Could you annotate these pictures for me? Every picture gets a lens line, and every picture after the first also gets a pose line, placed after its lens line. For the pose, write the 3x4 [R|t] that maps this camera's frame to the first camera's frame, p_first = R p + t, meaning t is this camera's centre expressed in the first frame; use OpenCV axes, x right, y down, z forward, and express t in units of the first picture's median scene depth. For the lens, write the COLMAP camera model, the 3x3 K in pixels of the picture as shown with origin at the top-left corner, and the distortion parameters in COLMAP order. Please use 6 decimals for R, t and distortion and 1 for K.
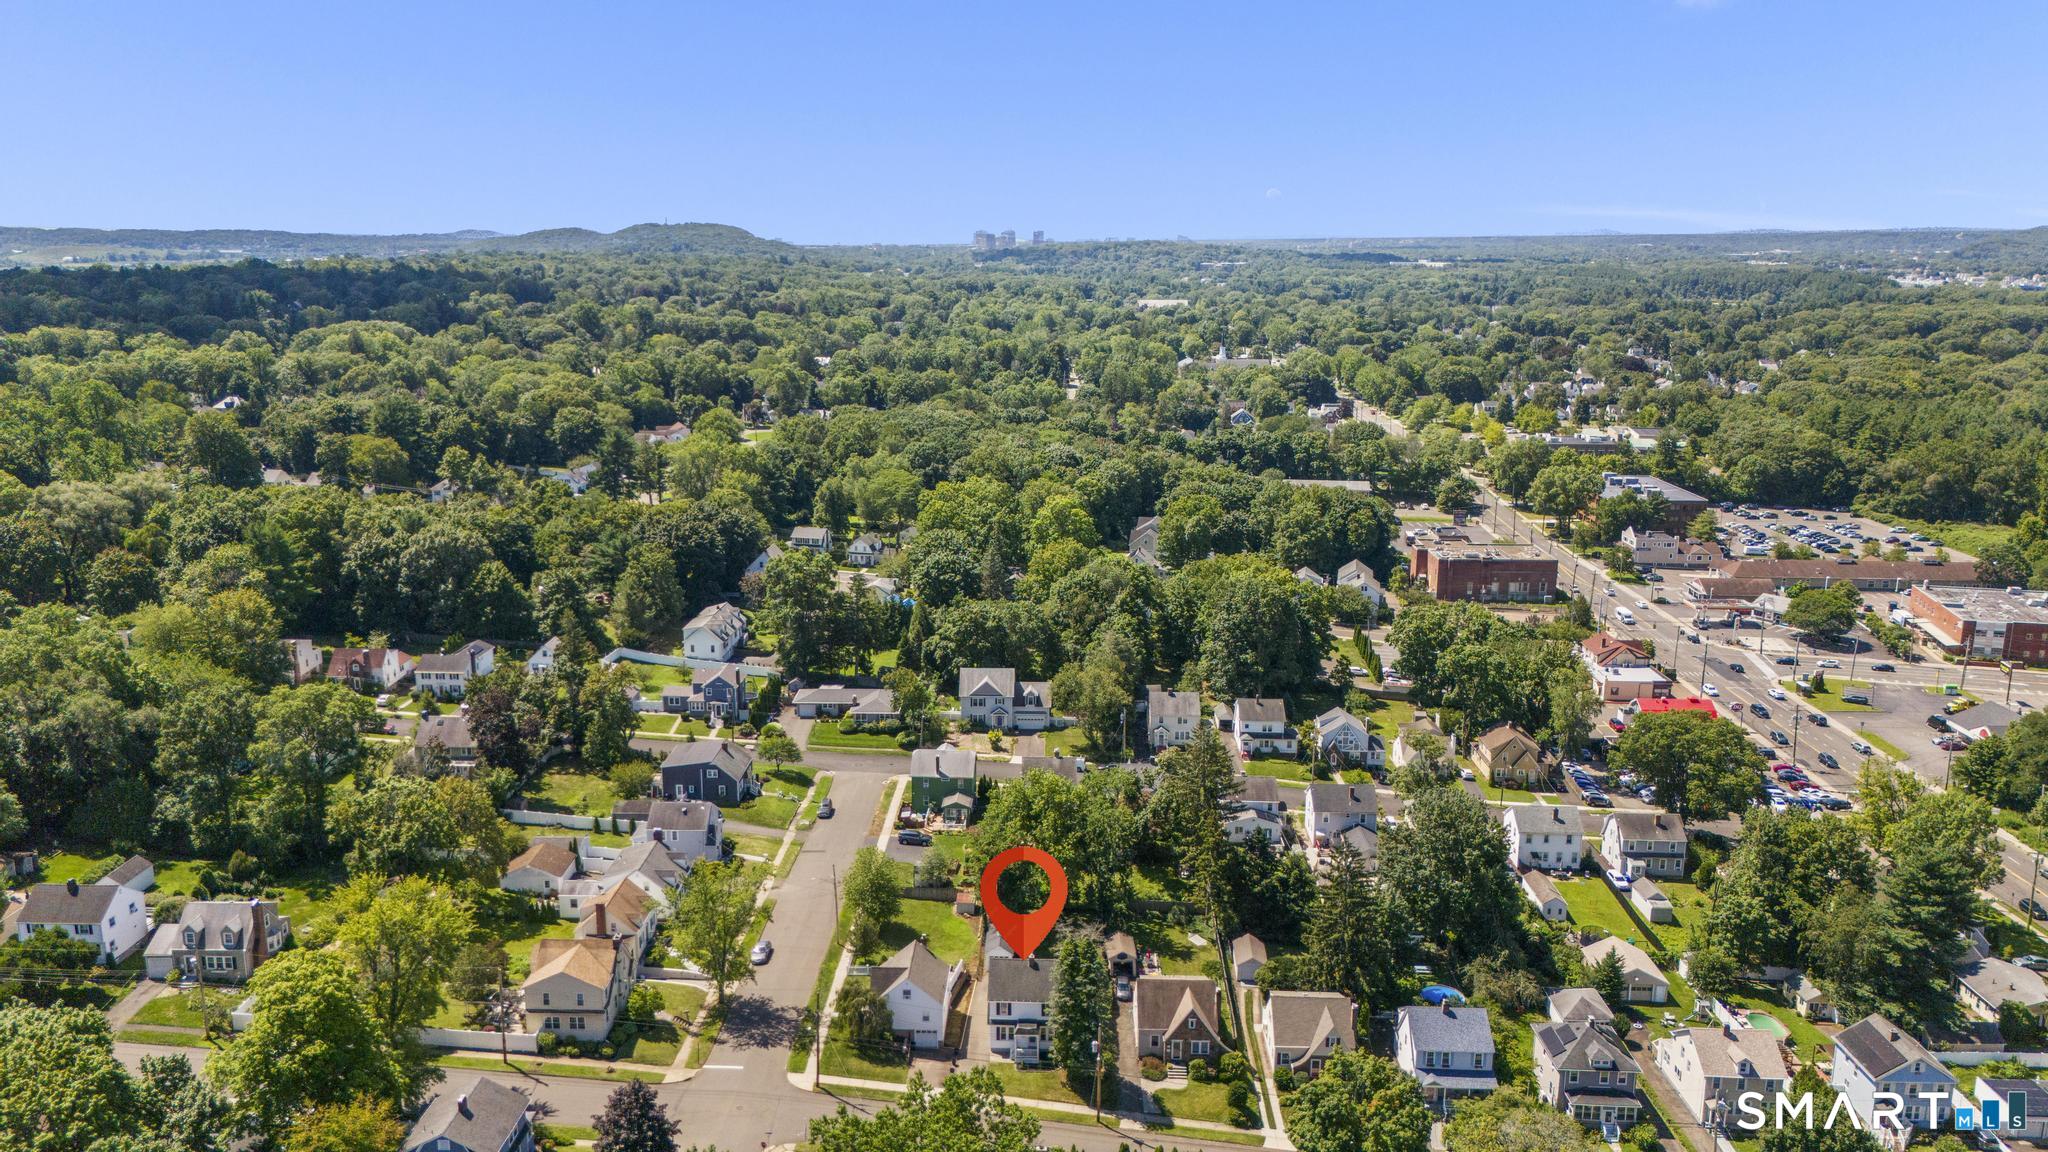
lens RADIAL K [[1513.8, 0, 1024.0], [0, 1513.8, 576.0], [0, 0, 1]] dist [0.032013, -0.000346]
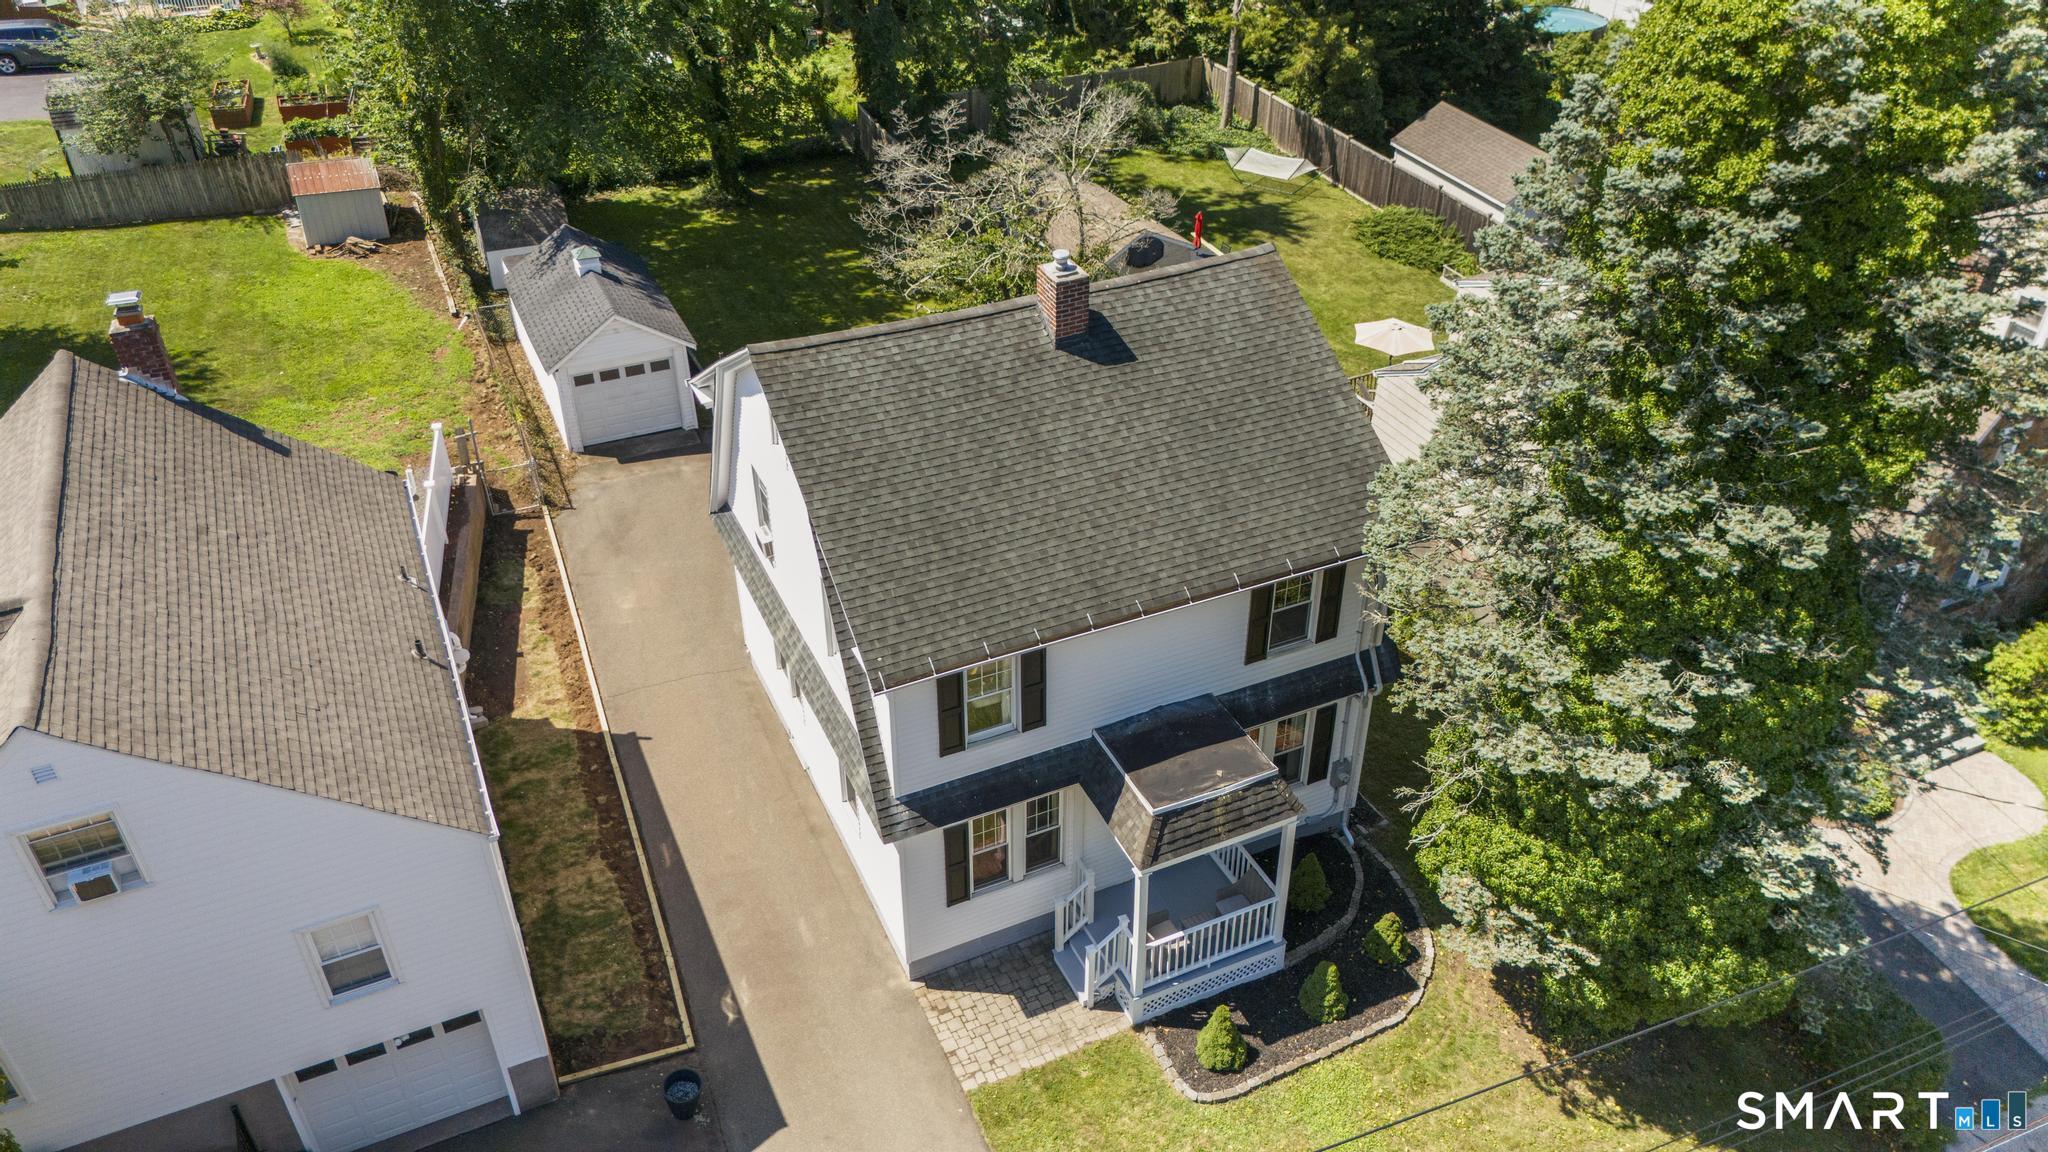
lens RADIAL K [[1513.8, 0, 1024.0], [0, 1513.8, 576.0], [0, 0, 1]] dist [0.032013, -0.000346]
pose [[0.893922, -0.273062, 0.355443, -0.049868], [0.118420, 0.908710, 0.400277, 0.214006], [-0.432295, -0.315725, 0.844653, 0.846751]]
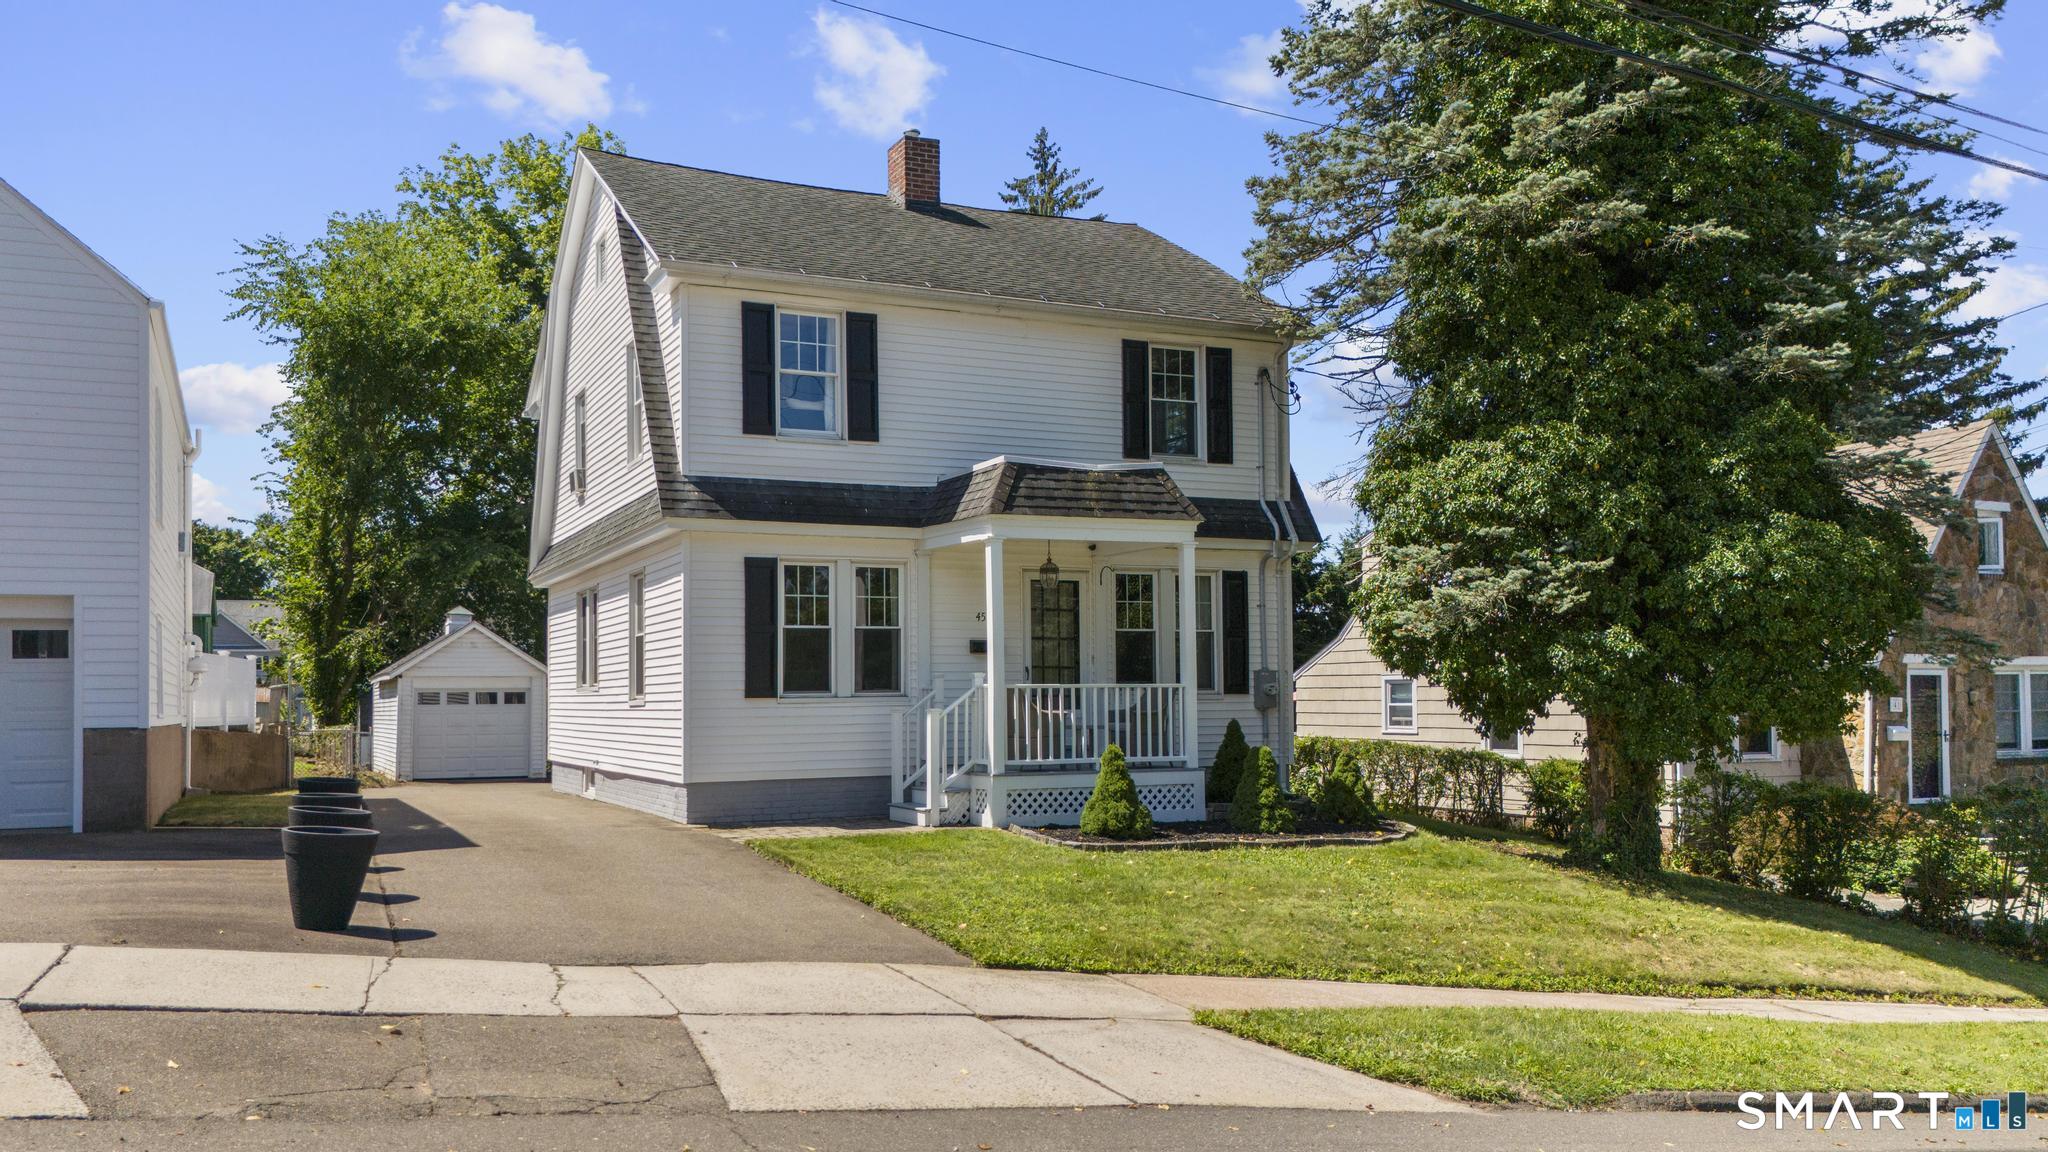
lens RADIAL K [[1551.2, 0, 944.5], [0, 1551.2, 577.6], [0, 0, 1]] dist [0.046800, 0.000357]
pose [[0.900017, -0.016478, 0.435544, -0.049101], [0.117058, 0.971710, -0.205128, 0.305743], [-0.419842, 0.235603, 0.876484, 0.855697]]
